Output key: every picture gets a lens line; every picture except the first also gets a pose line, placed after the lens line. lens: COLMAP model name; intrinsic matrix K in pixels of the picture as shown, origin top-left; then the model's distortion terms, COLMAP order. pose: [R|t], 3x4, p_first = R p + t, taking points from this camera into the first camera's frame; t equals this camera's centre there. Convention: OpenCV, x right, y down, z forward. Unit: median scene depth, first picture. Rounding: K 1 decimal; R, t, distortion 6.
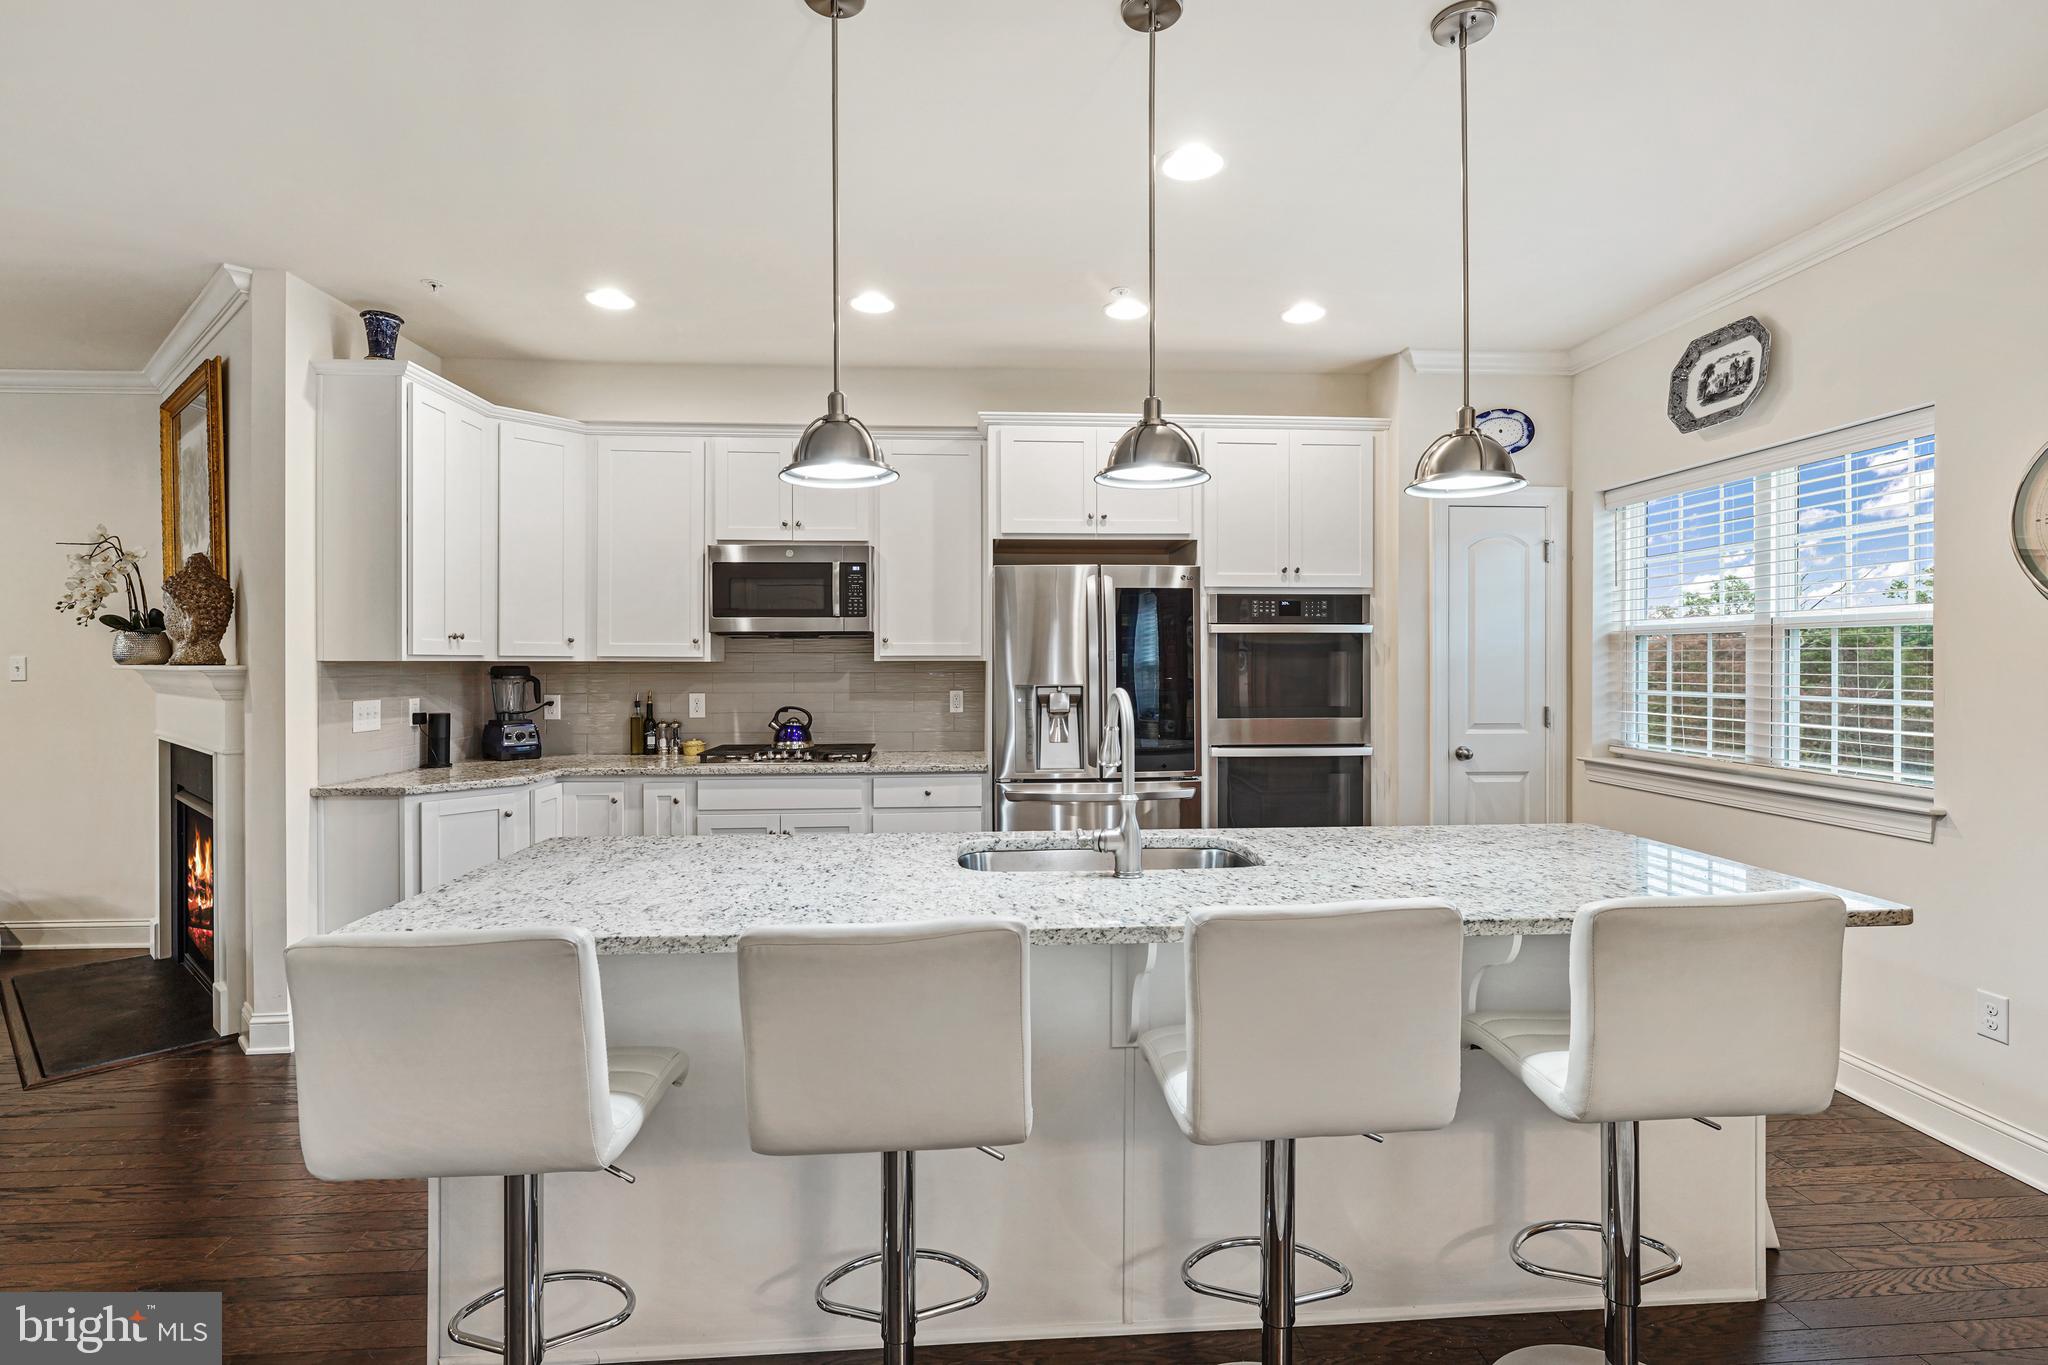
lens RADIAL K [[972.0, 0, 1028.2], [0, 972.0, 665.1], [0, 0, 1]] dist [-0.003398, -0.000352]
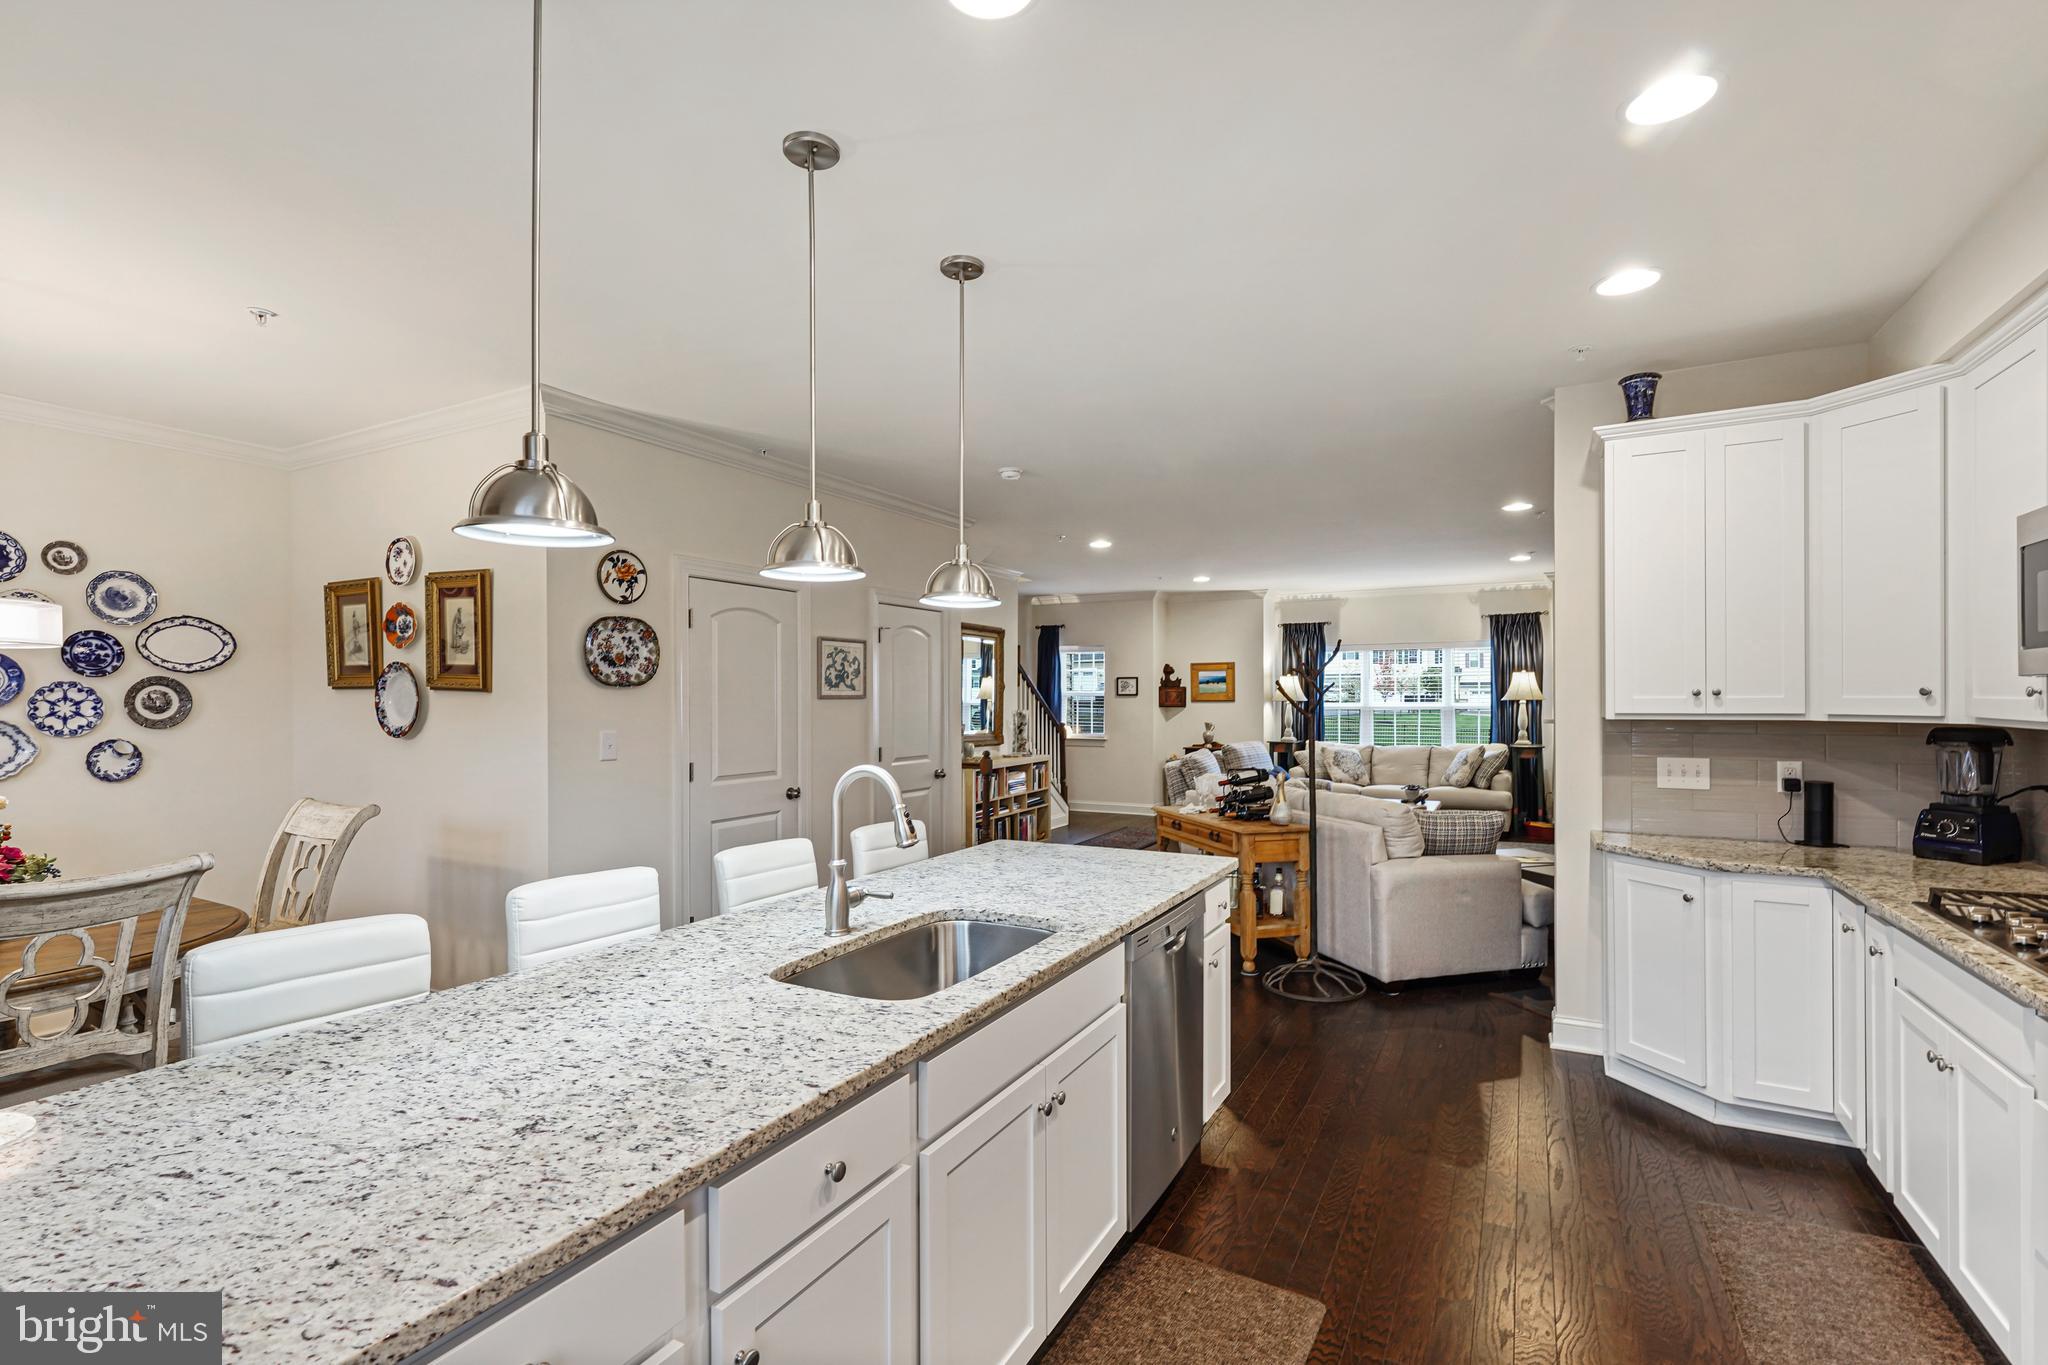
lens RADIAL K [[923.6, 0, 1025.2], [0, 923.6, 698.6], [0, 0, 1]] dist [-0.001242, -0.000429]
pose [[-0.536894, 0.003899, -0.843641, 0.412833], [0.002875, 0.999992, 0.002792, -0.024290], [0.843645, -0.000927, -0.536901, 0.816781]]
